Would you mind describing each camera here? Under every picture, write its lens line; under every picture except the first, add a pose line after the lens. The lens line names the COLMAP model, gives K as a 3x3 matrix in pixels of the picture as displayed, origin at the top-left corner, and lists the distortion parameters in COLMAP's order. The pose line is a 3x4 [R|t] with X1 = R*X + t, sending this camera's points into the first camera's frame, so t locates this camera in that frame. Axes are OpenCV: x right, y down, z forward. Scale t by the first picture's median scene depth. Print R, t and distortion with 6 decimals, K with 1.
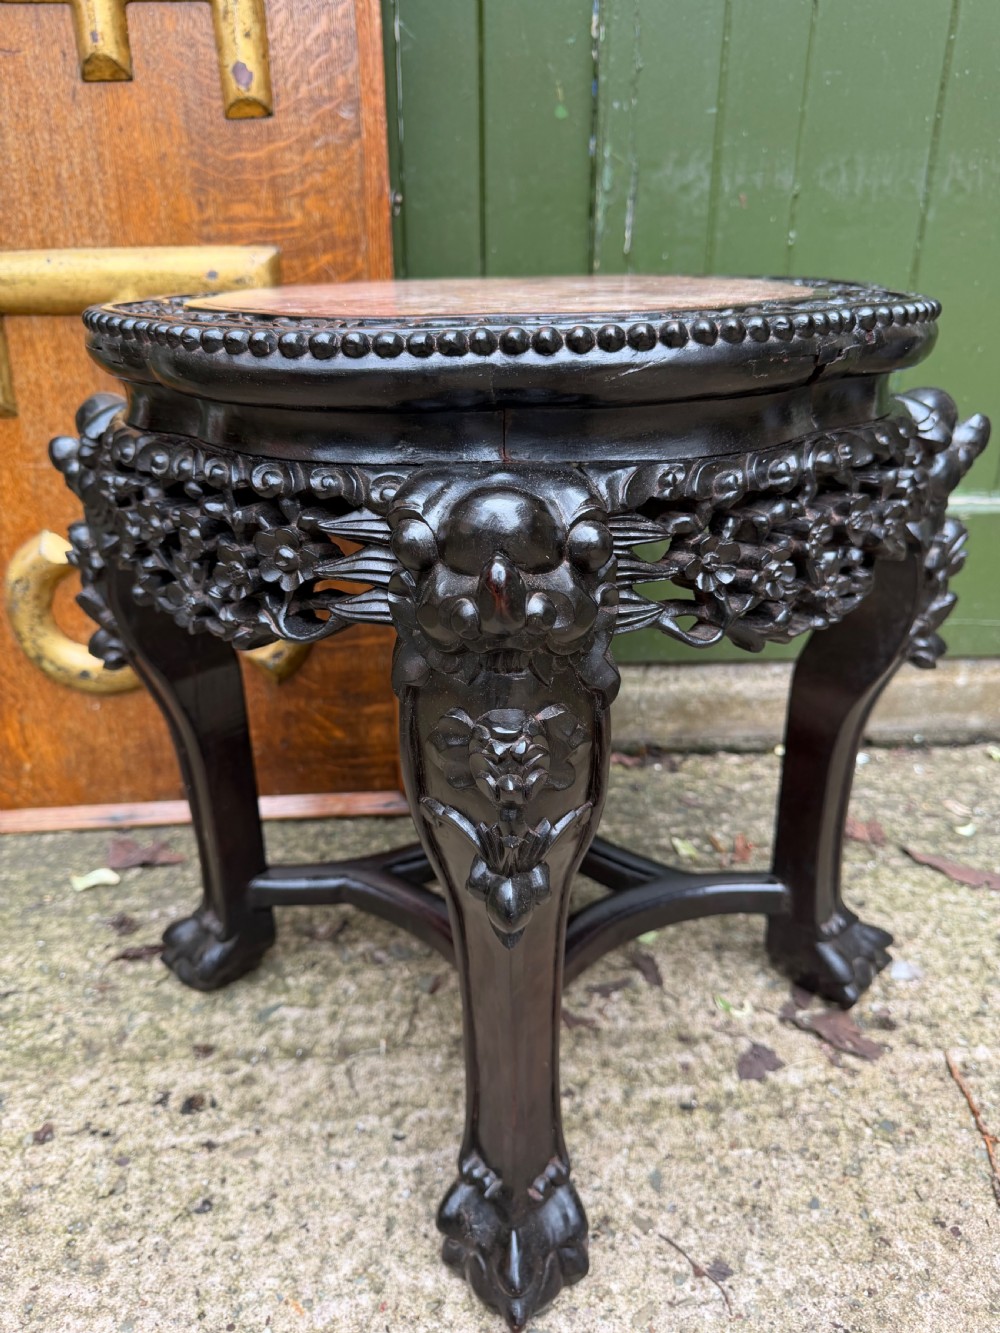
lens RADIAL K [[976.2, 0, 500.0], [0, 976.2, 666.5], [0, 0, 1]] dist [-0.016574, -0.001717]
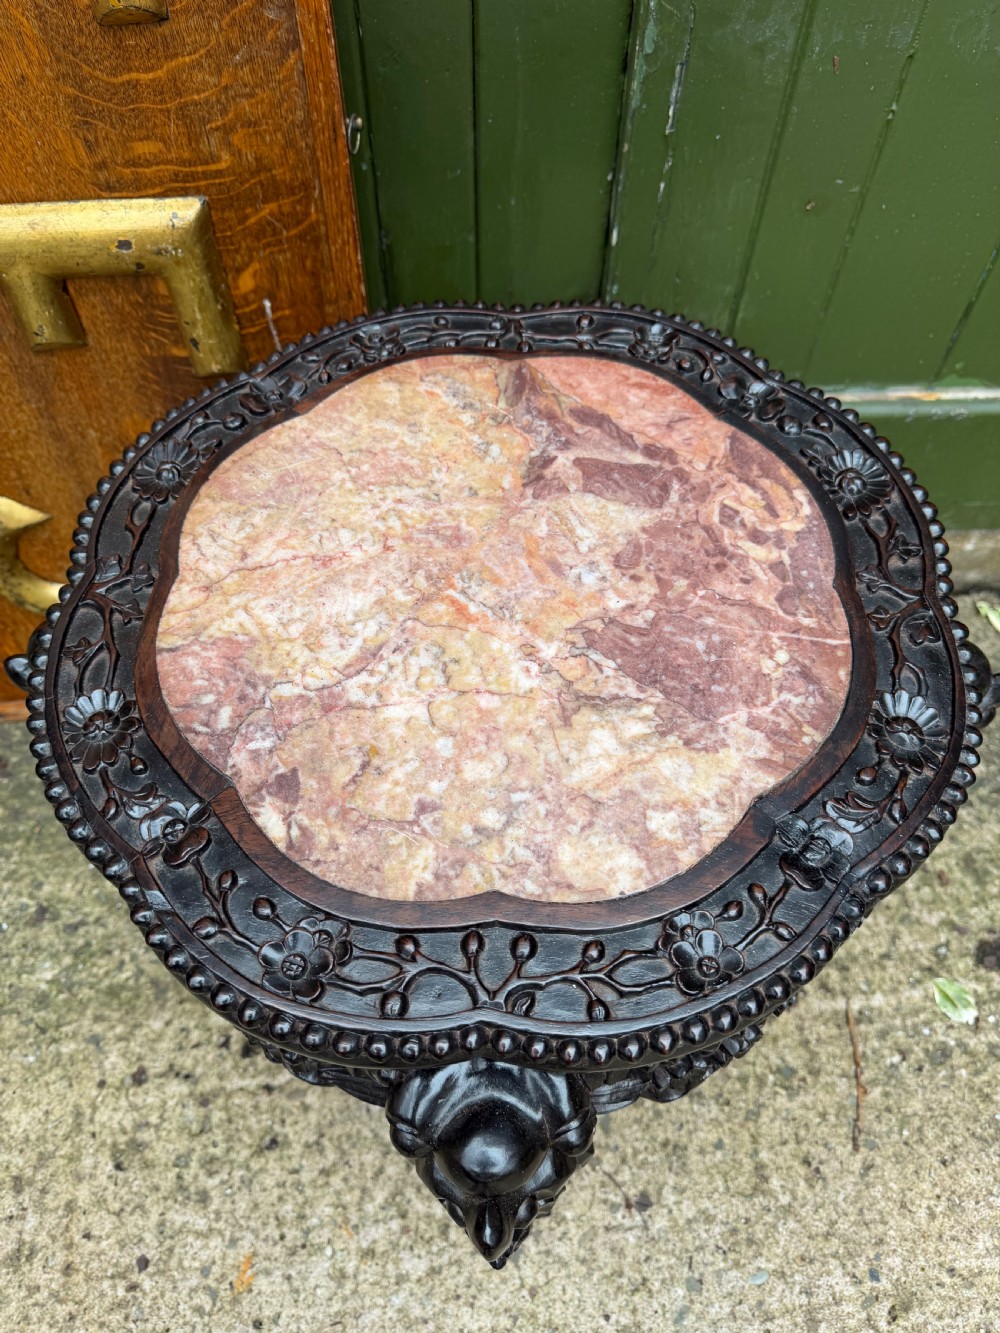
lens RADIAL K [[969.8, 0, 501.1], [0, 969.8, 671.2], [0, 0, 1]] dist [-0.008710, -0.006045]
pose [[0.999918, 0.008776, 0.009335, -0.001528], [-0.012480, 0.832047, 0.554565, -0.690907], [-0.002900, -0.554636, 0.832088, 0.217984]]
